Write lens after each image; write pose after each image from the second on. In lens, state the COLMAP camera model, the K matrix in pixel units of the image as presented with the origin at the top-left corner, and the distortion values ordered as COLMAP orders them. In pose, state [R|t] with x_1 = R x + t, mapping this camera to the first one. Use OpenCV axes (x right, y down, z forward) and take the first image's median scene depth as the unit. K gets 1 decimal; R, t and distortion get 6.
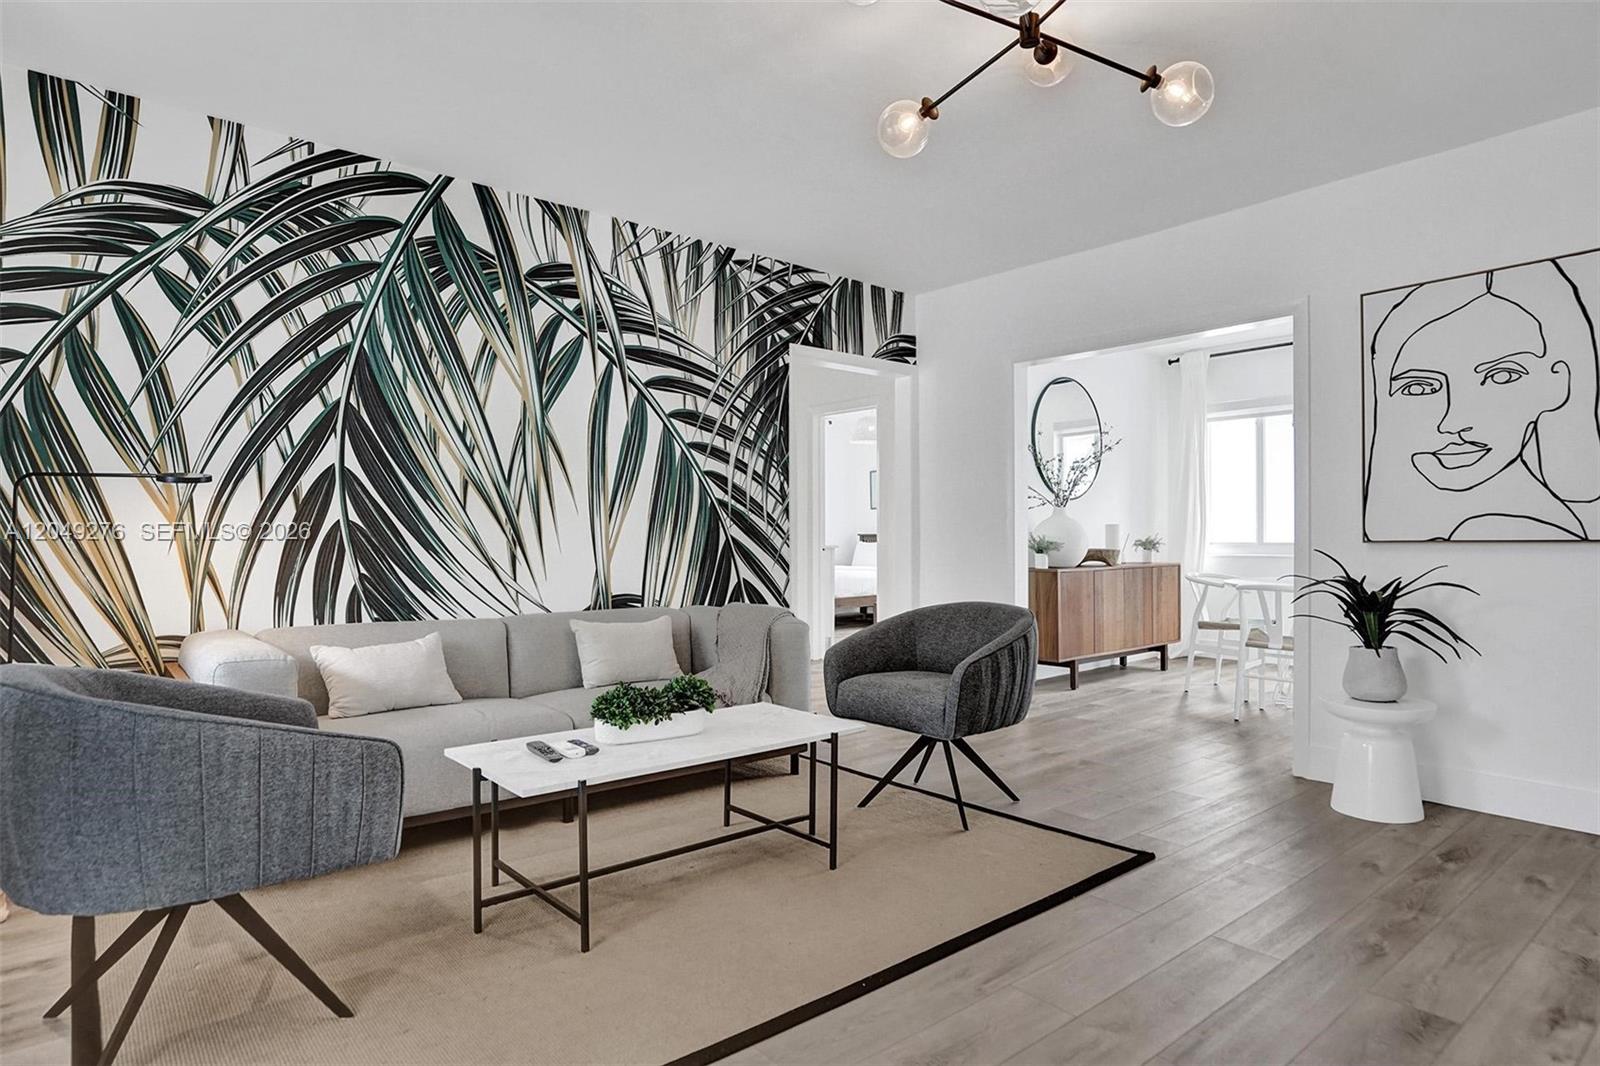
lens RADIAL K [[897.5, 0, 780.8], [0, 897.5, 541.7], [0, 0, 1]] dist [-0.051601, 0.028144]
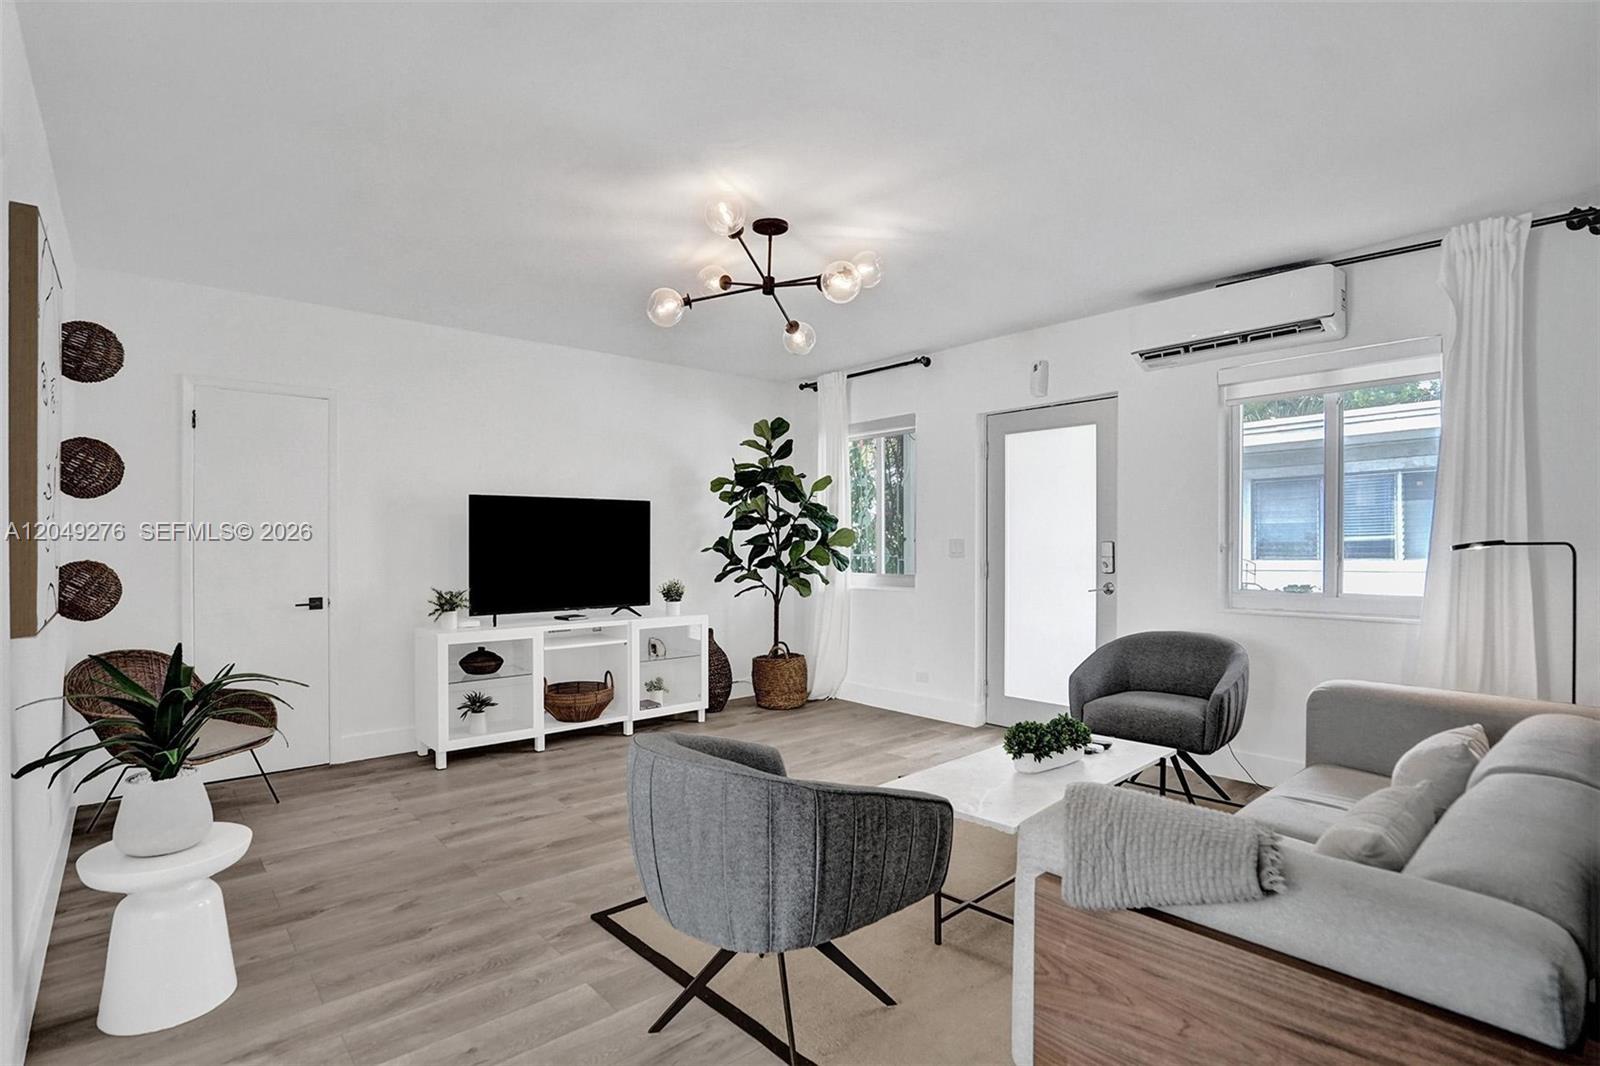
lens RADIAL K [[769.2, 0, 773.0], [0, 769.2, 557.4], [0, 0, 1]] dist [-0.022568, 0.010472]
pose [[-0.999915, 0.002274, -0.012876, 0.163455], [0.001932, 0.999648, 0.026476, -0.059324], [0.012932, 0.026449, -0.999567, 1.367419]]
